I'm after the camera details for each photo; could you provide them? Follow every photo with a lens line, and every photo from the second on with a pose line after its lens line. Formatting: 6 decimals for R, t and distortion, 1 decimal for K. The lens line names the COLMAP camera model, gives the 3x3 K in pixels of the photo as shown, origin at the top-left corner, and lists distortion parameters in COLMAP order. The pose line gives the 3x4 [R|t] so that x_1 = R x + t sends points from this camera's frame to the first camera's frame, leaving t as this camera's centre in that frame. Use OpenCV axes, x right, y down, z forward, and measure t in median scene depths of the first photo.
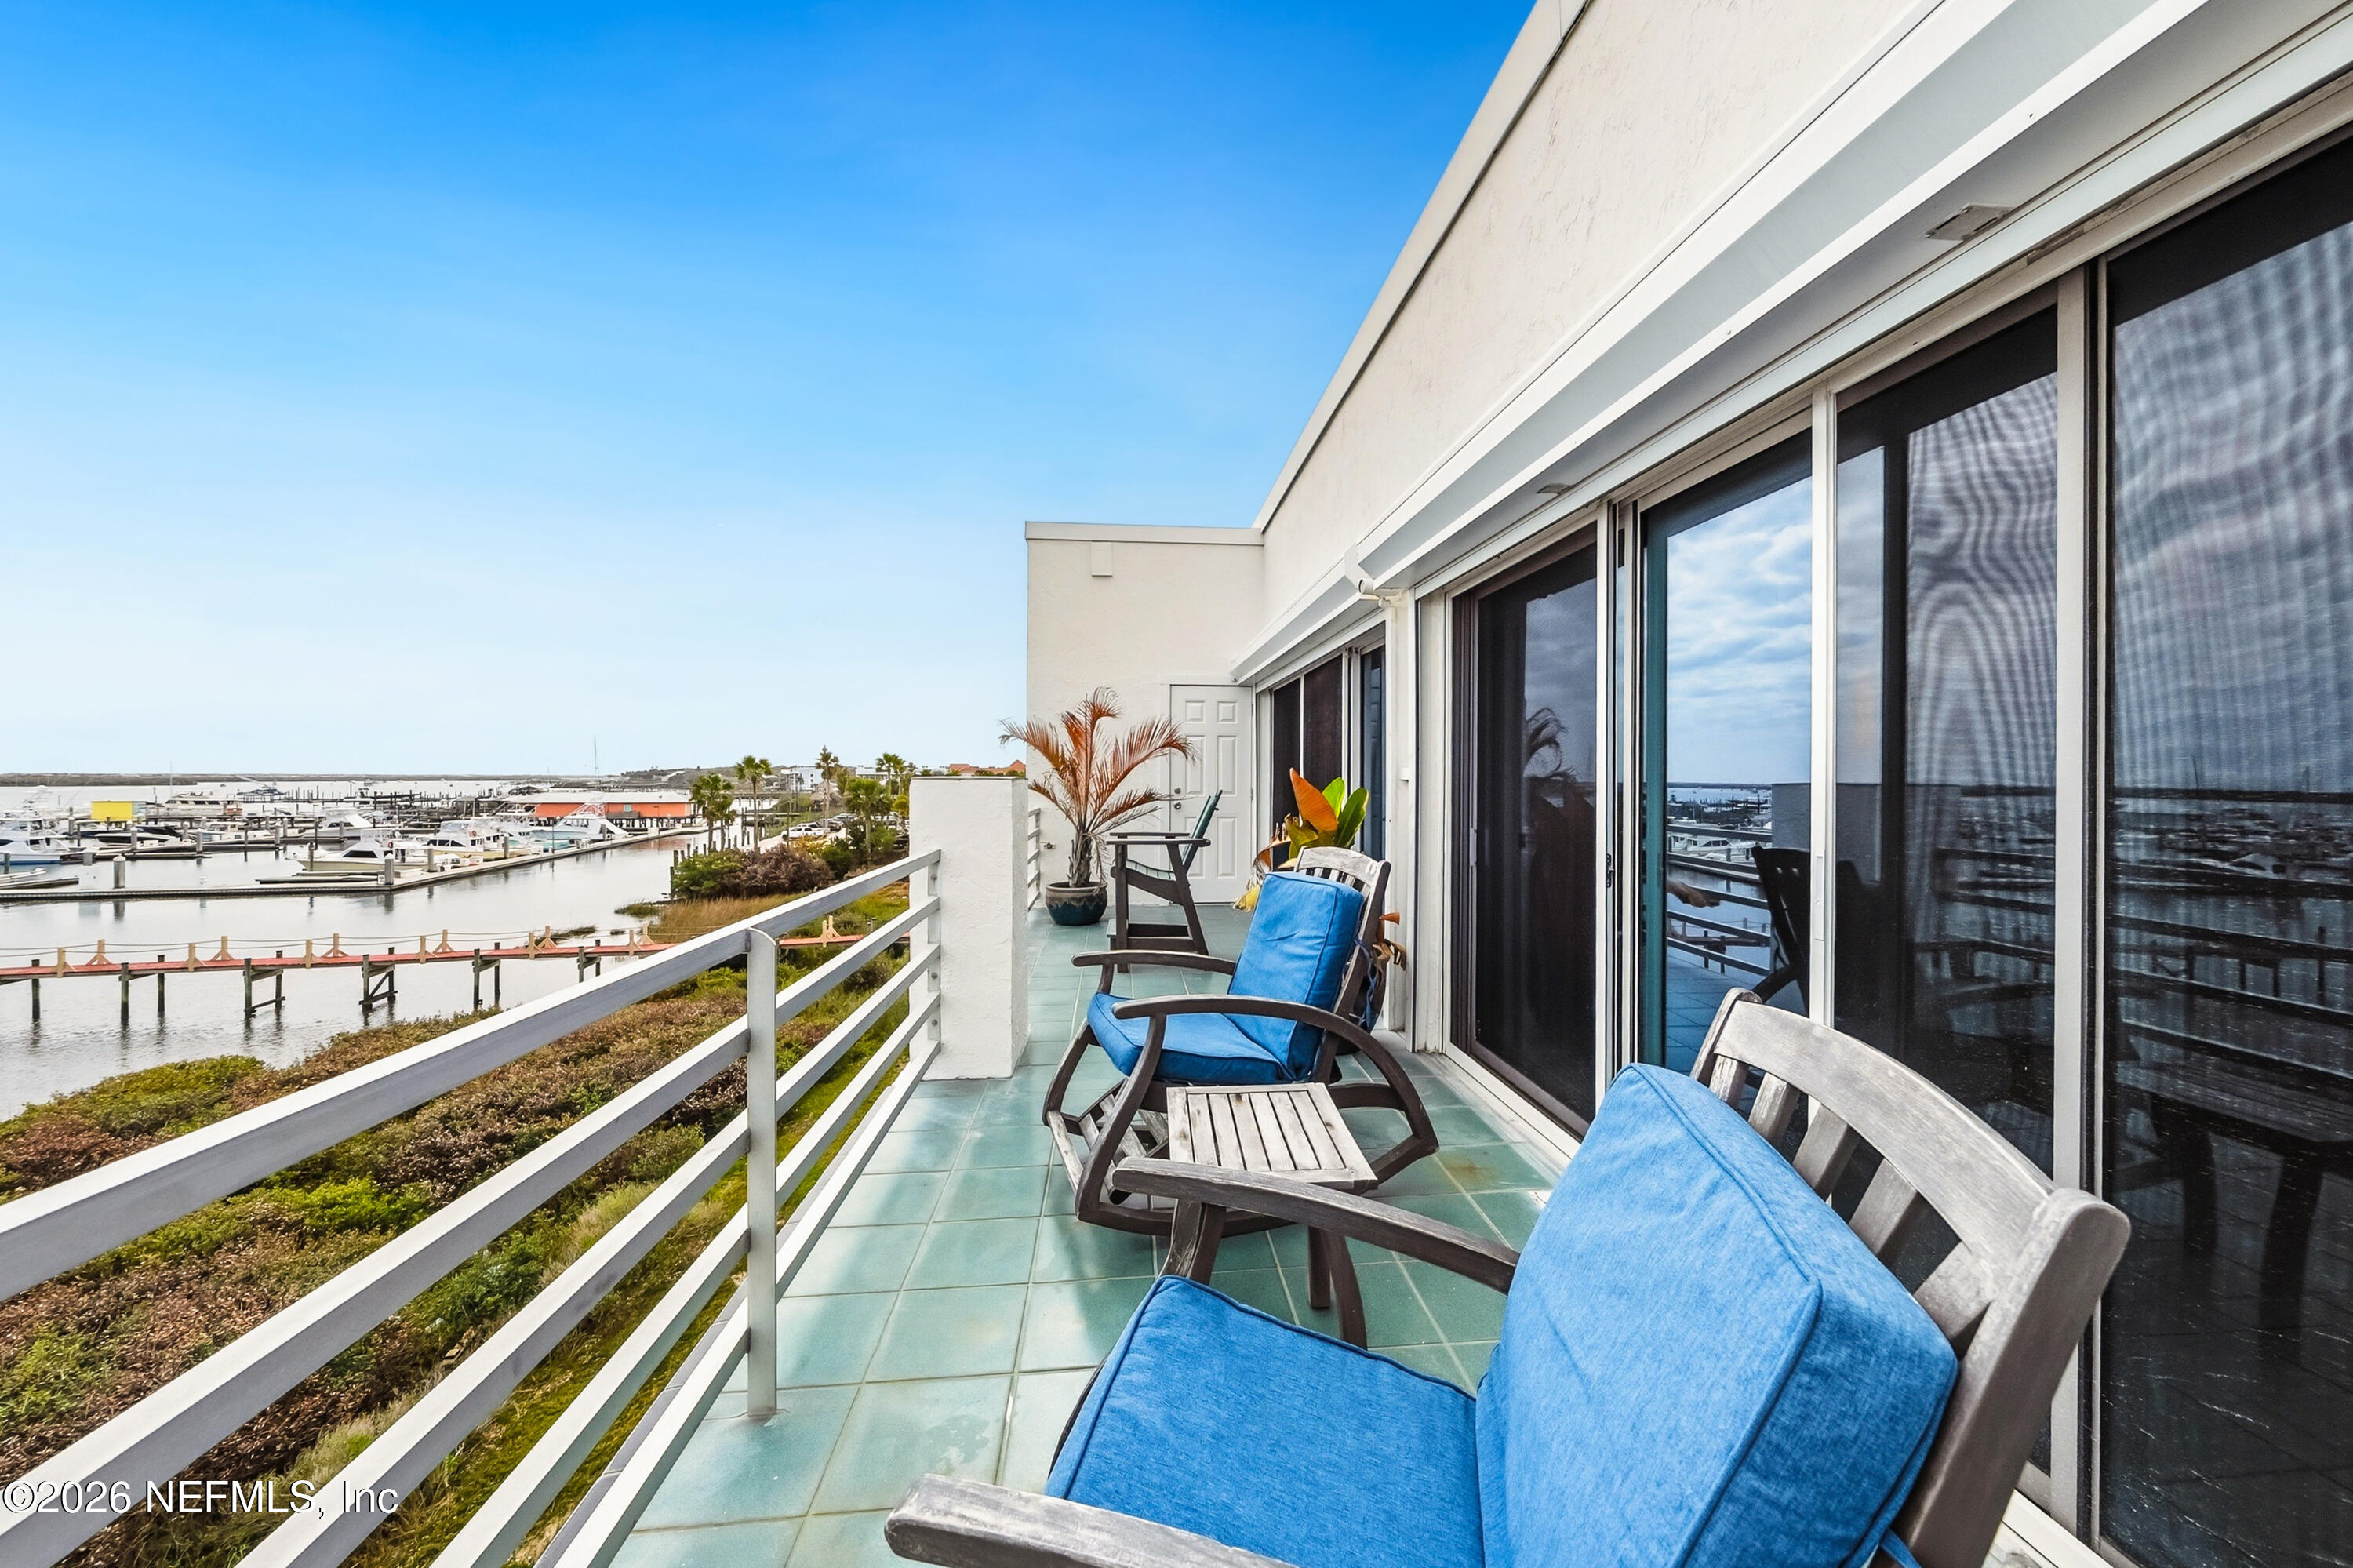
lens RADIAL K [[810.5, 0, 1168.2], [0, 810.5, 776.8], [0, 0, 1]] dist [-0.001875, 0.000087]
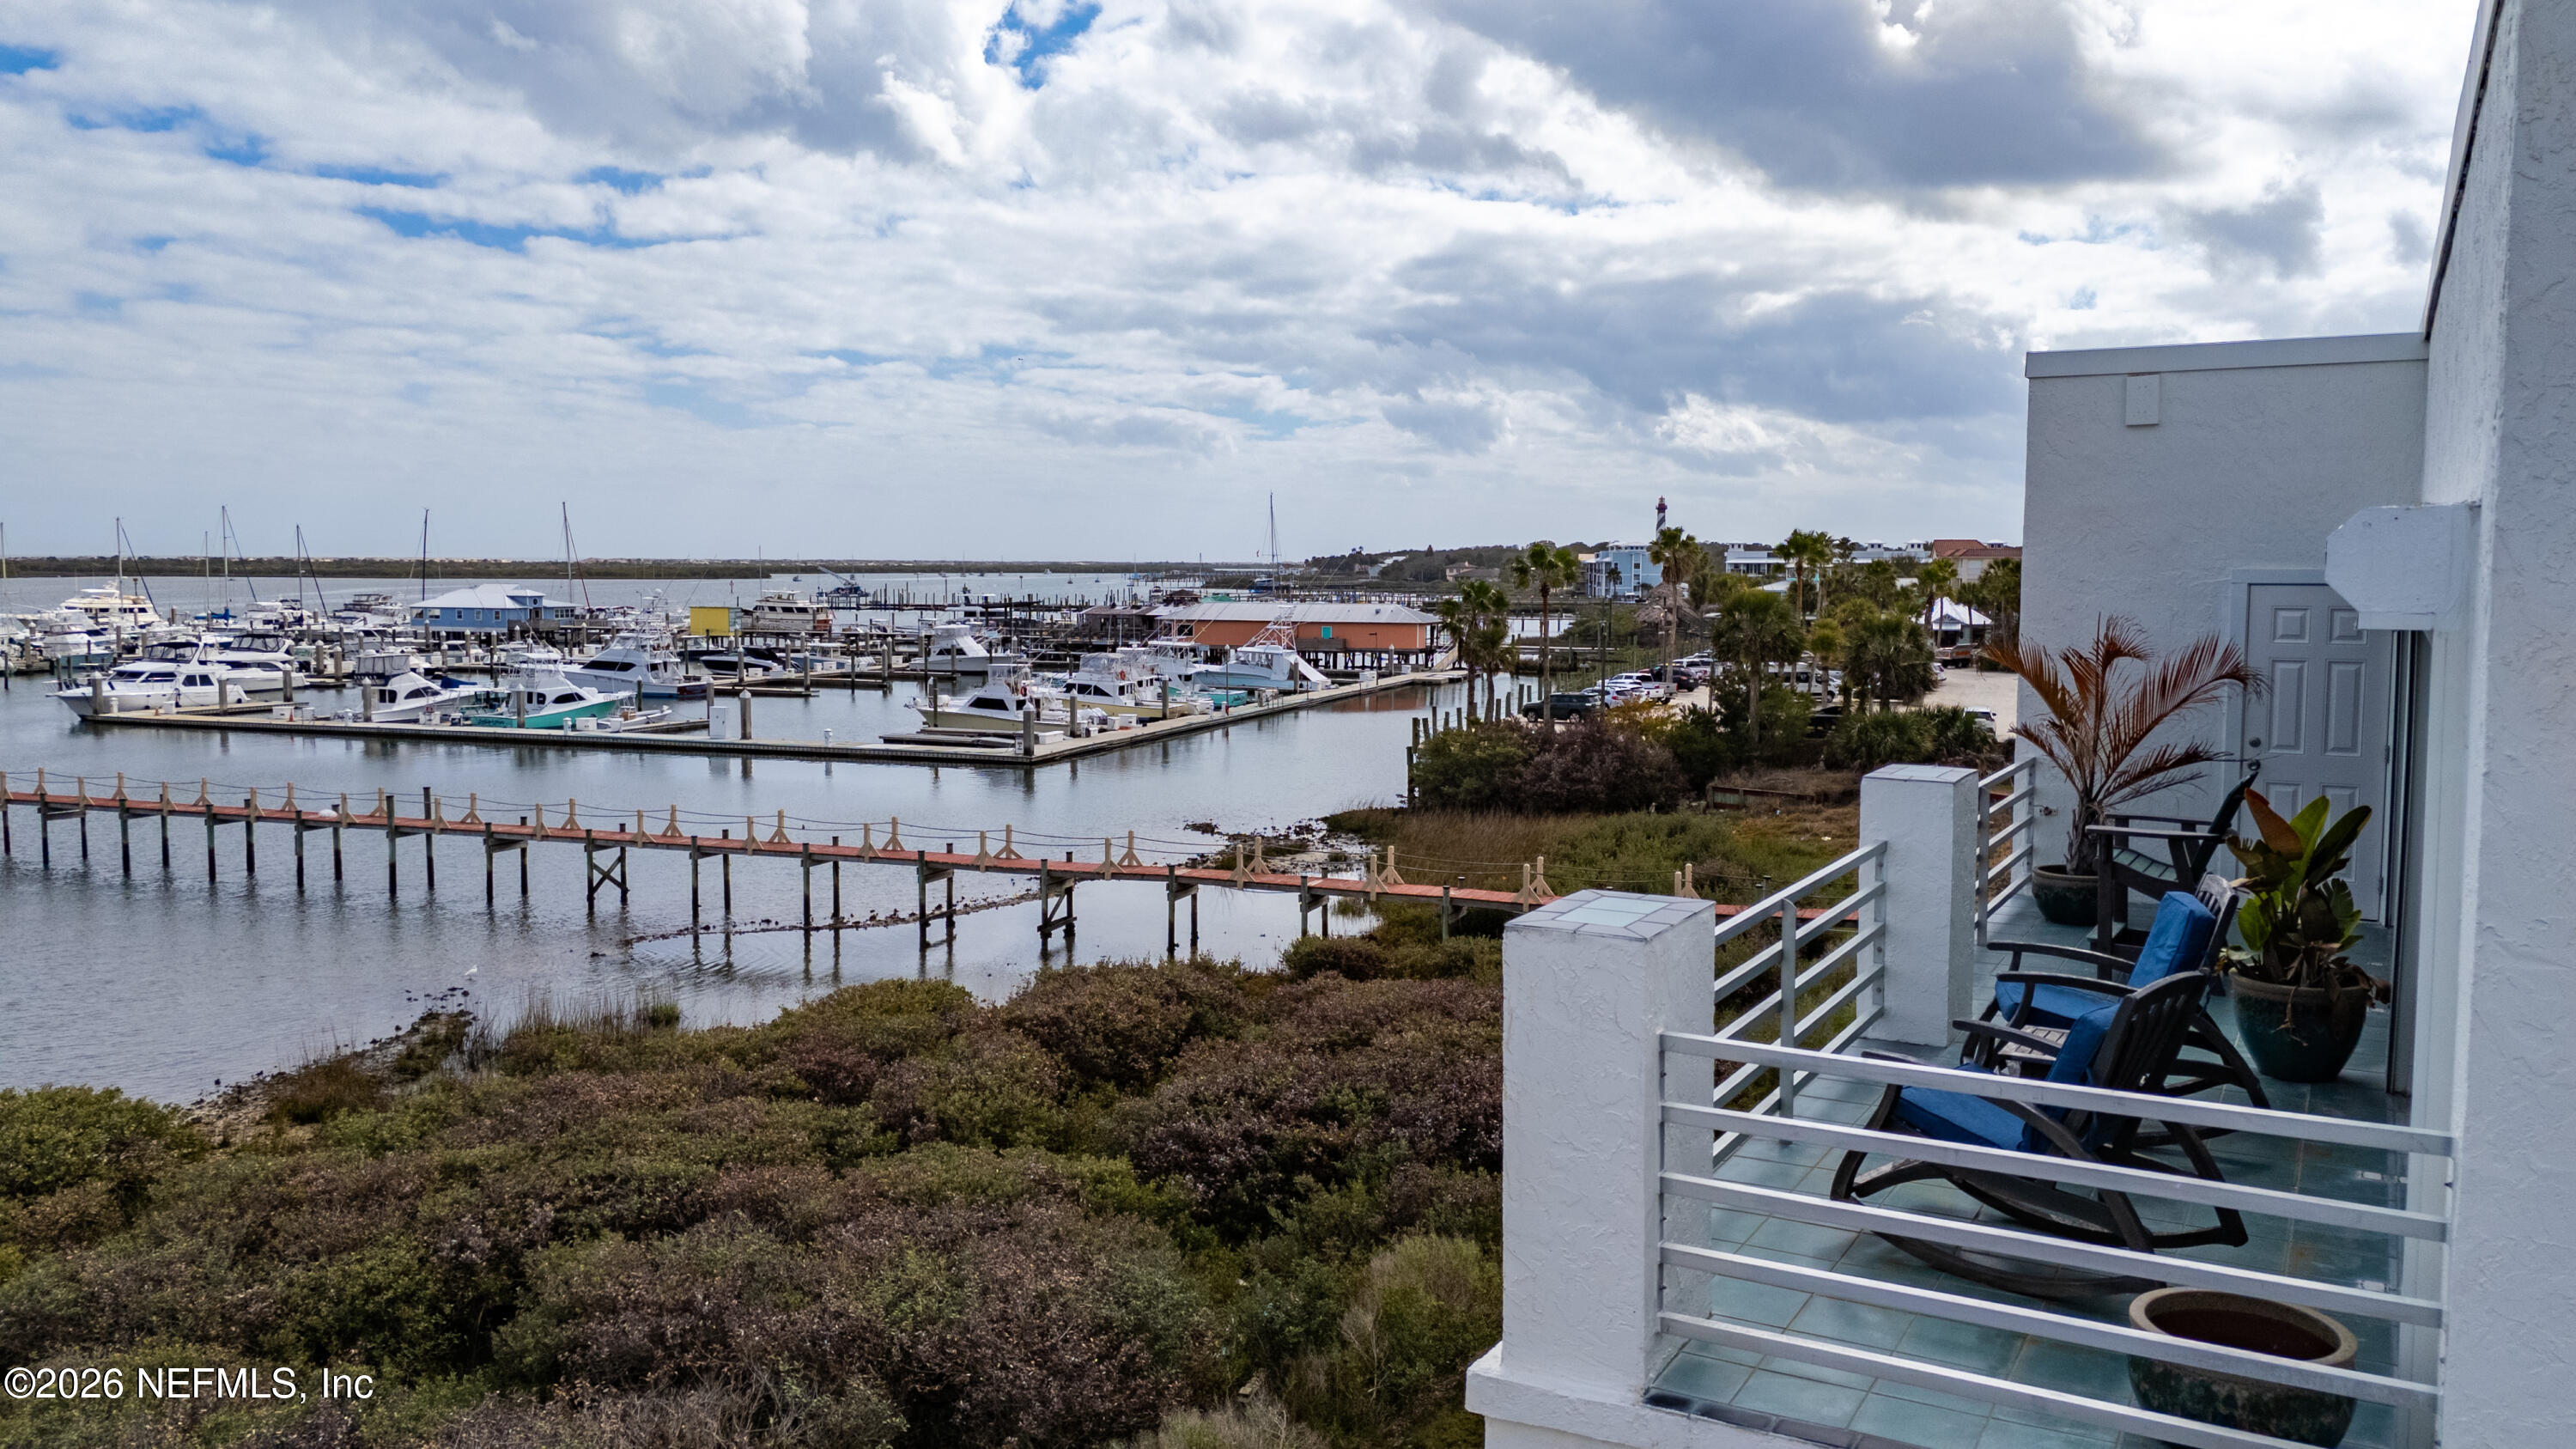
lens RADIAL K [[1968.3, 0, 1301.7], [0, 1968.3, 705.9], [0, 0, 1]] dist [0.064294, -0.017396]
pose [[0.840672, 0.046023, -0.539586, 0.074063], [-0.000402, 0.996435, 0.084362, -0.047488], [0.541545, -0.070704, 0.837693, -0.250977]]
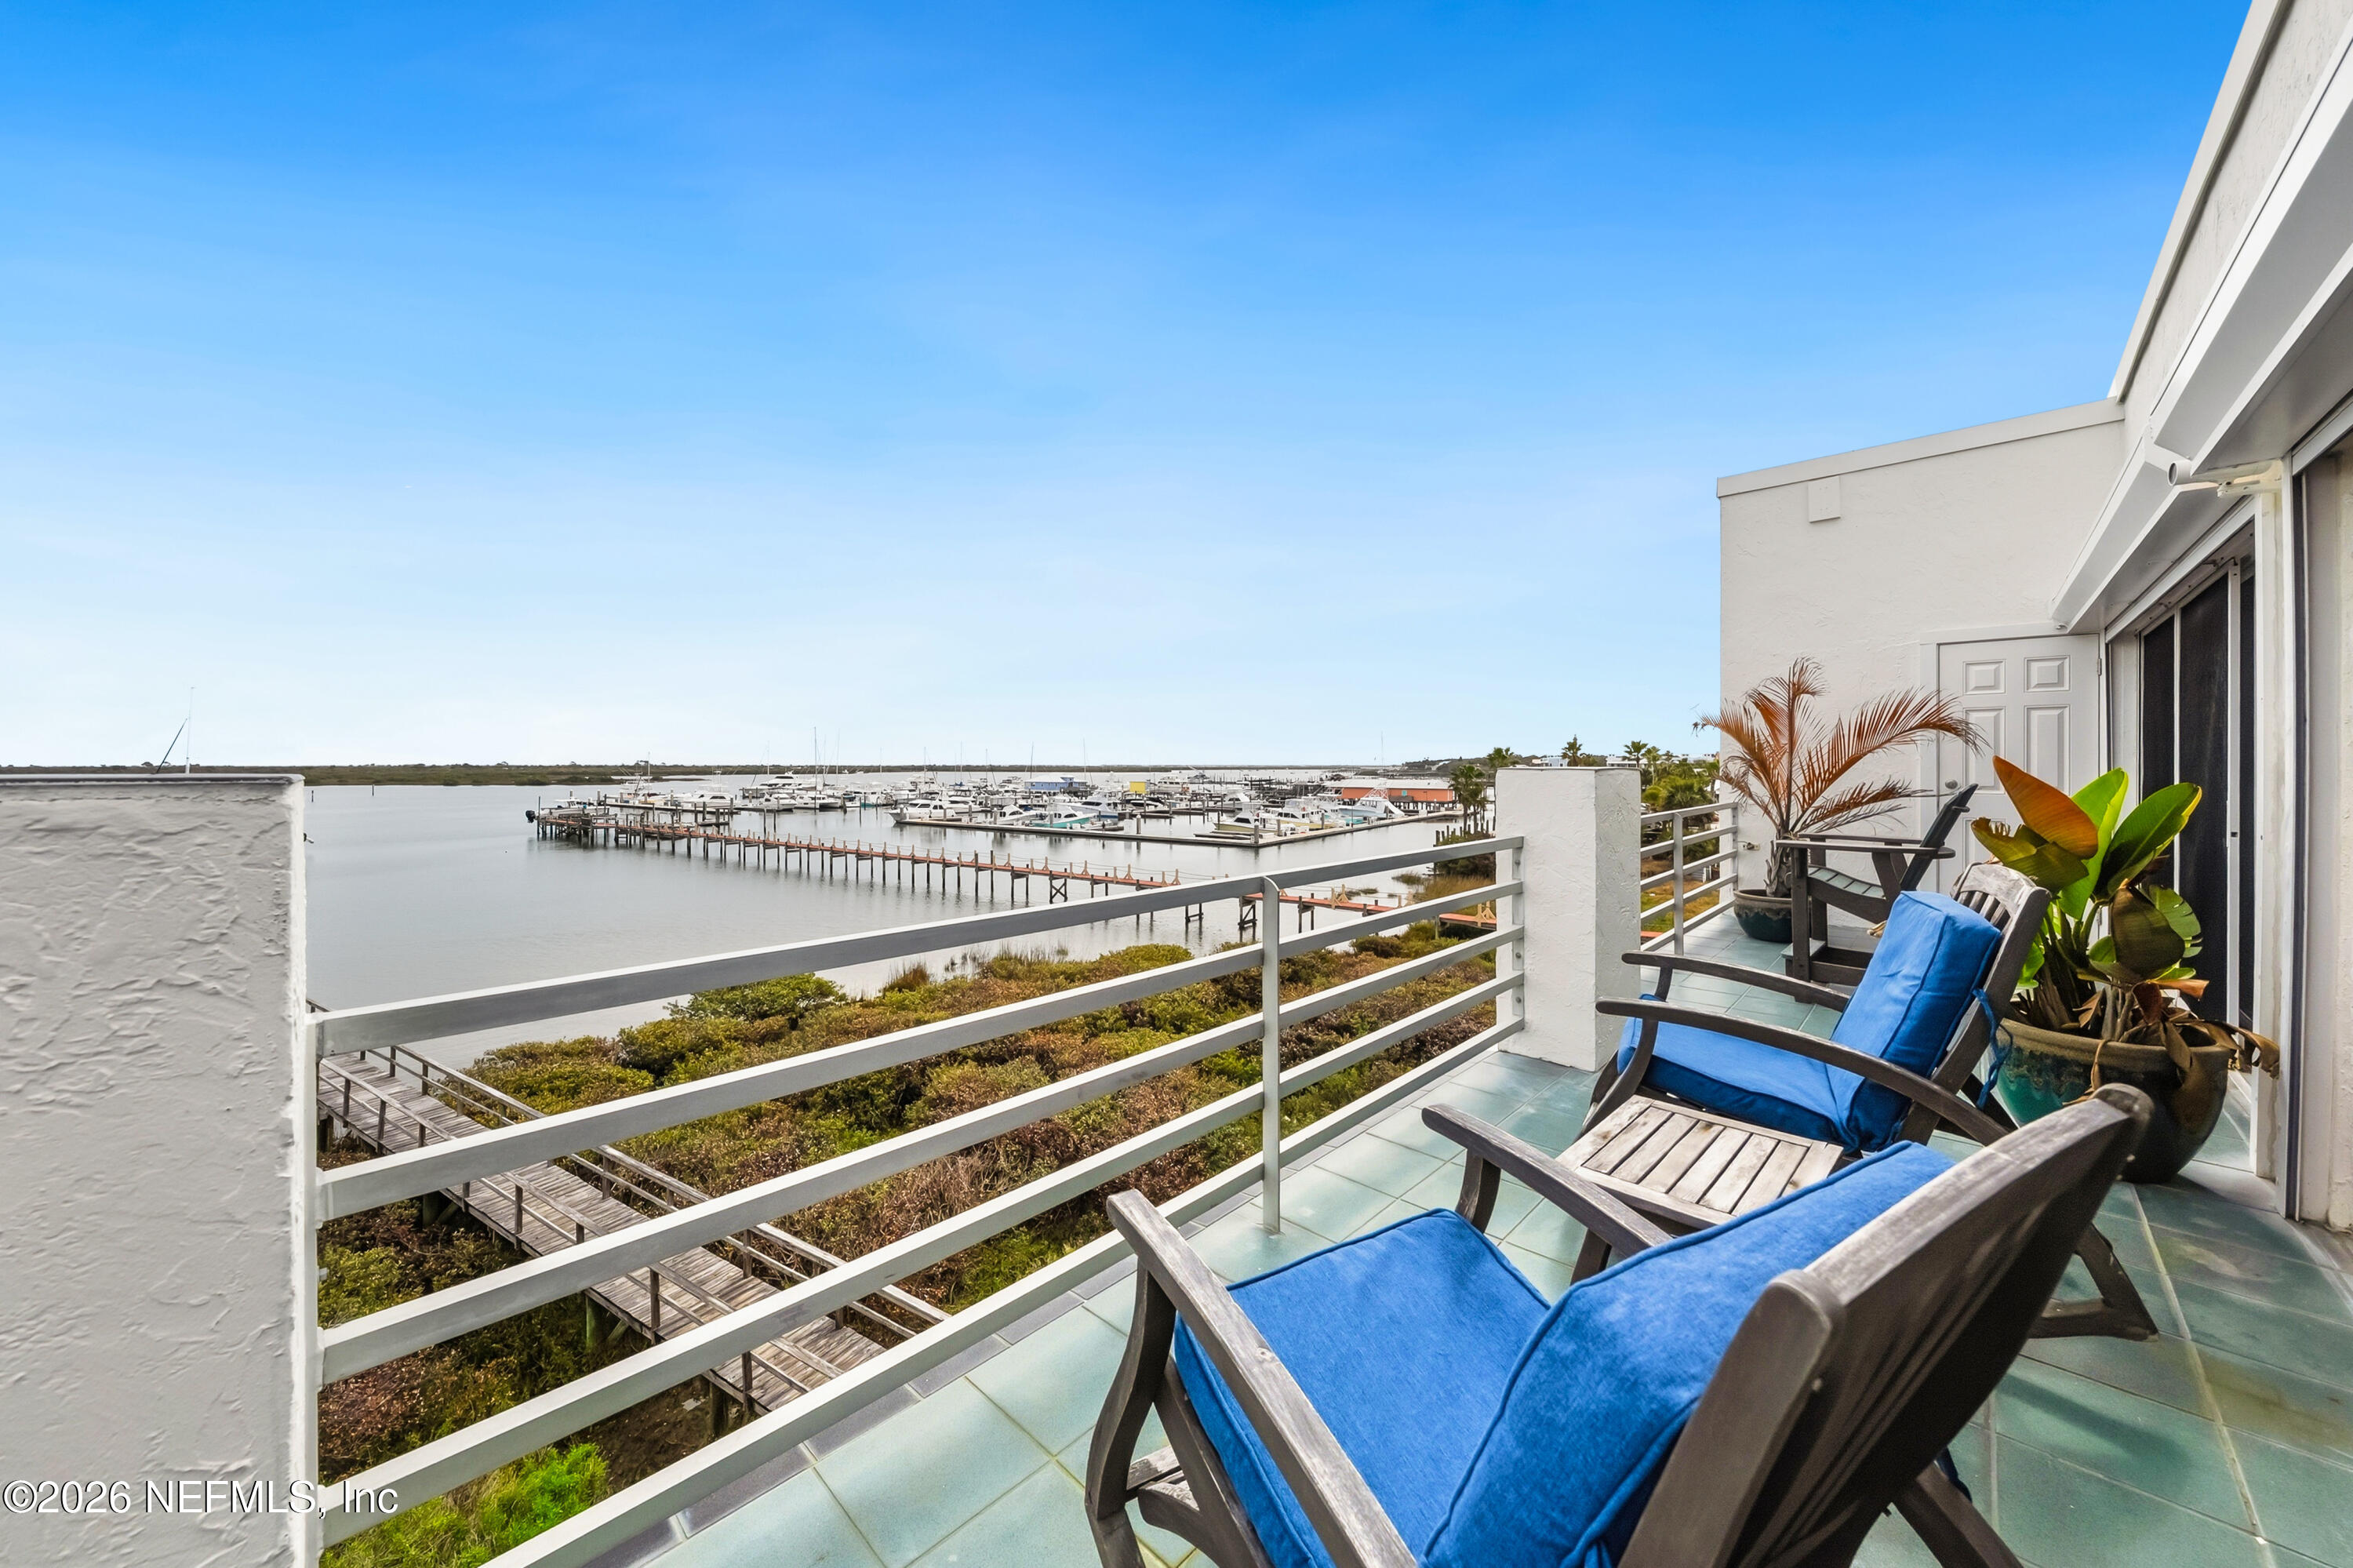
lens RADIAL K [[810.5, 0, 1225.1], [0, 810.5, 774.0], [0, 0, 1]] dist [-0.001875, 0.000087]
pose [[0.684710, 0.005887, -0.728792, 0.030362], [0.001480, 0.999954, 0.009467, -0.000301], [0.728814, -0.007561, 0.684670, 0.000011]]
